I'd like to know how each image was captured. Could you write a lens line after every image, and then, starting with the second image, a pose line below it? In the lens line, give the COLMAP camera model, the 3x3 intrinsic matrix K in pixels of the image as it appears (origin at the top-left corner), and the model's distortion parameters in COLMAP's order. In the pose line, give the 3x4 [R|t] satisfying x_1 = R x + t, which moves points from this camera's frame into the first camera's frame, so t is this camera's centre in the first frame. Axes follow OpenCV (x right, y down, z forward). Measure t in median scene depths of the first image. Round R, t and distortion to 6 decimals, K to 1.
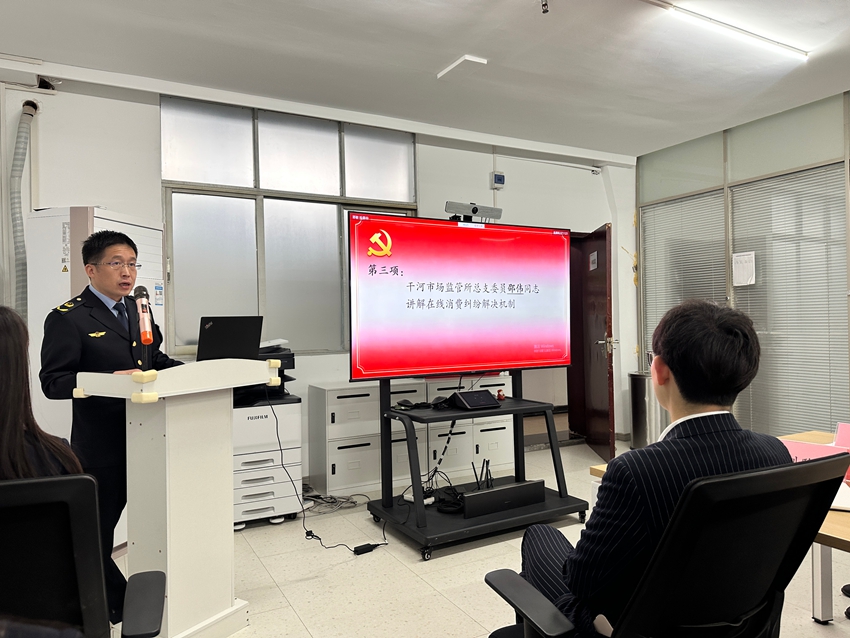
lens RADIAL K [[592.9, 0, 420.1], [0, 592.9, 320.9], [0, 0, 1]] dist [0.102064, -0.122582]
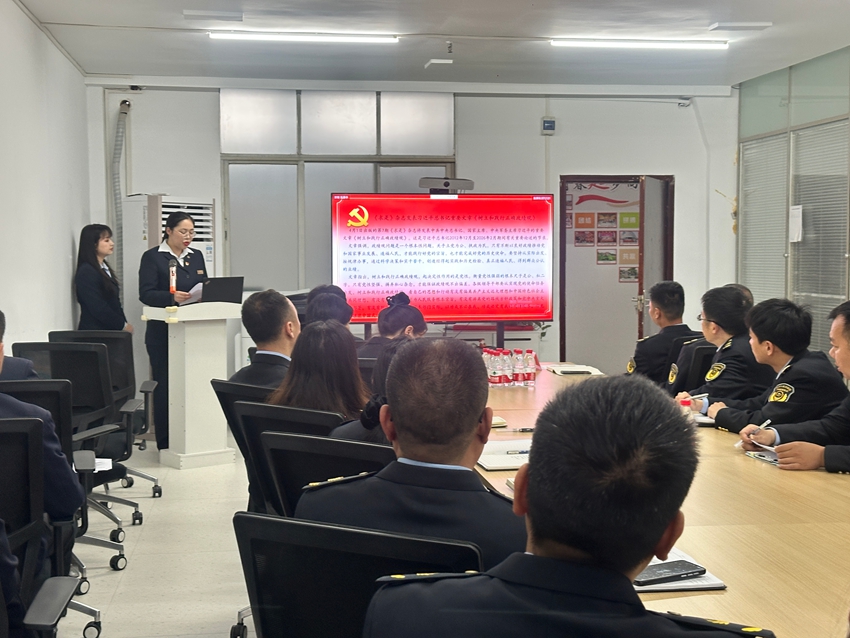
lens RADIAL K [[1187.6, 0, 421.0], [0, 1187.6, 316.6], [0, 0, 1]] dist [0.152555, -0.044180]
pose [[0.938048, 0.034523, -0.344781, 0.856154], [-0.013322, 0.997882, 0.063675, -0.073297], [0.346249, -0.055137, 0.936521, -1.222726]]
